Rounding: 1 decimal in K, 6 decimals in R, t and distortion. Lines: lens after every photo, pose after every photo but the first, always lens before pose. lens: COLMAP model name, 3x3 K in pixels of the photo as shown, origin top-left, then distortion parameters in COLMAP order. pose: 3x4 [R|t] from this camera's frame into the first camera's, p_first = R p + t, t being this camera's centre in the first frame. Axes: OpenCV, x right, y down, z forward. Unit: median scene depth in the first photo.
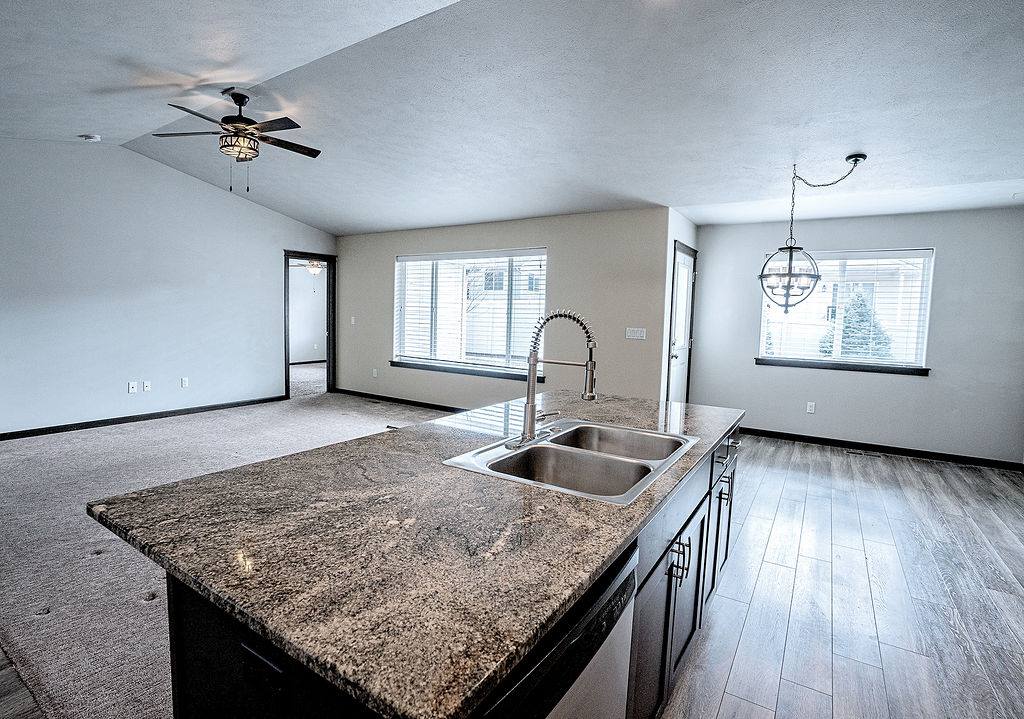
lens RADIAL K [[507.0, 0, 487.2], [0, 507.0, 353.9], [0, 0, 1]] dist [-0.076066, 0.031935]
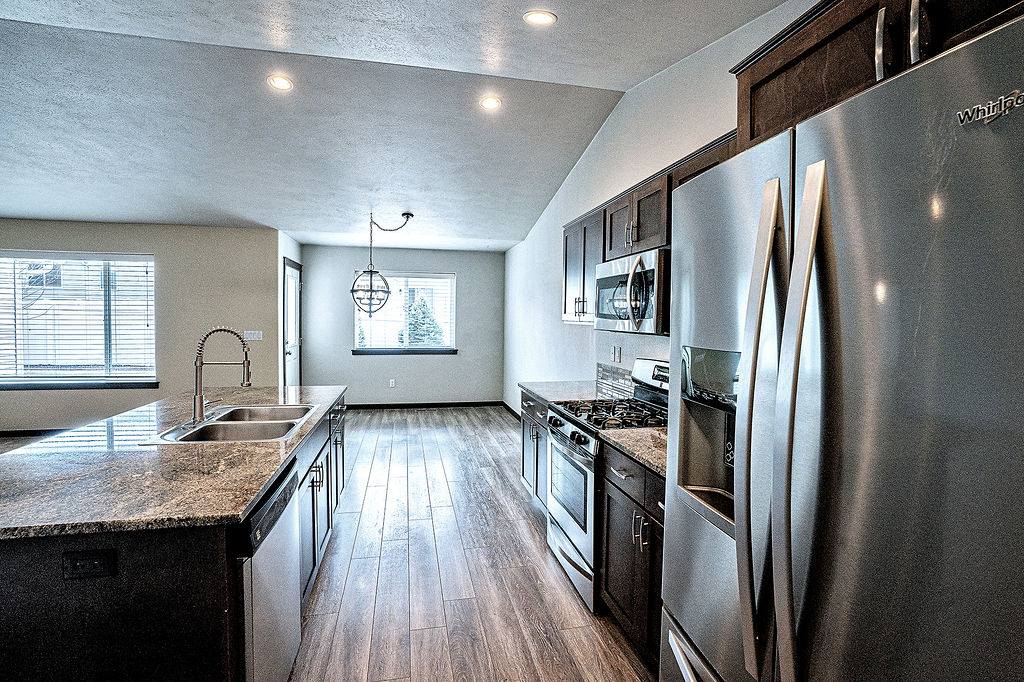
lens RADIAL K [[479.6, 0, 513.4], [0, 479.6, 335.2], [0, 0, 1]] dist [-0.069261, 0.028354]
pose [[0.679889, -0.042696, 0.732071, -0.118786], [0.063476, 0.997983, -0.000747, -0.003736], [-0.730563, 0.046977, 0.681228, -0.226842]]
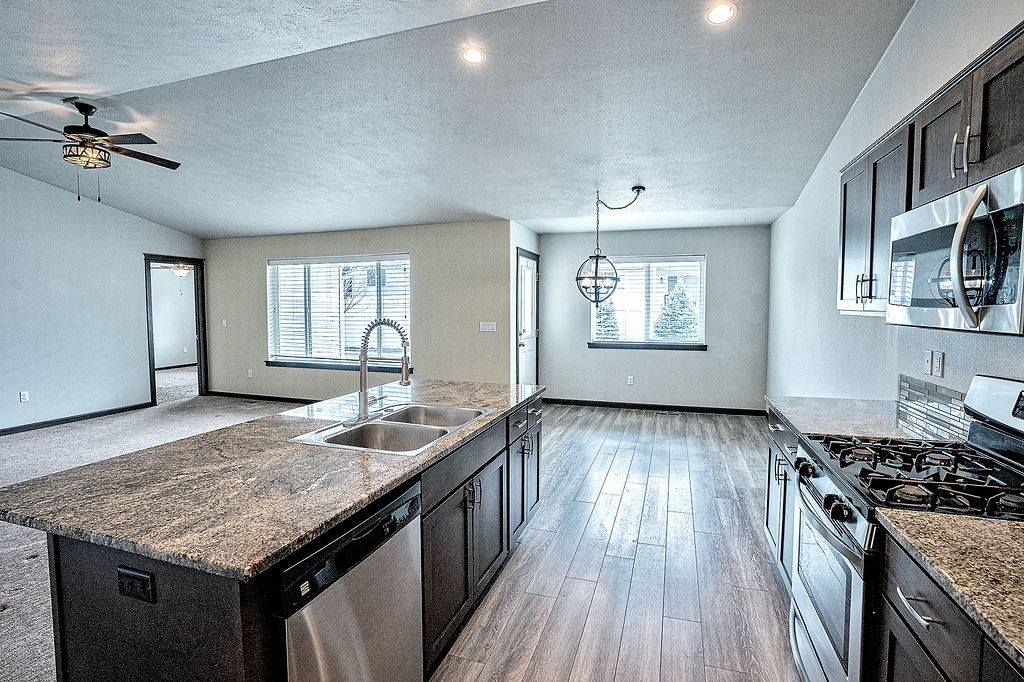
lens RADIAL K [[485.7, 0, 515.8], [0, 485.7, 335.5], [0, 0, 1]] dist [-0.070199, 0.027712]
pose [[0.960502, -0.041636, 0.275140, 0.059400], [0.046568, 0.998850, -0.011414, -0.005797], [-0.274348, 0.023775, 0.961337, -0.140283]]
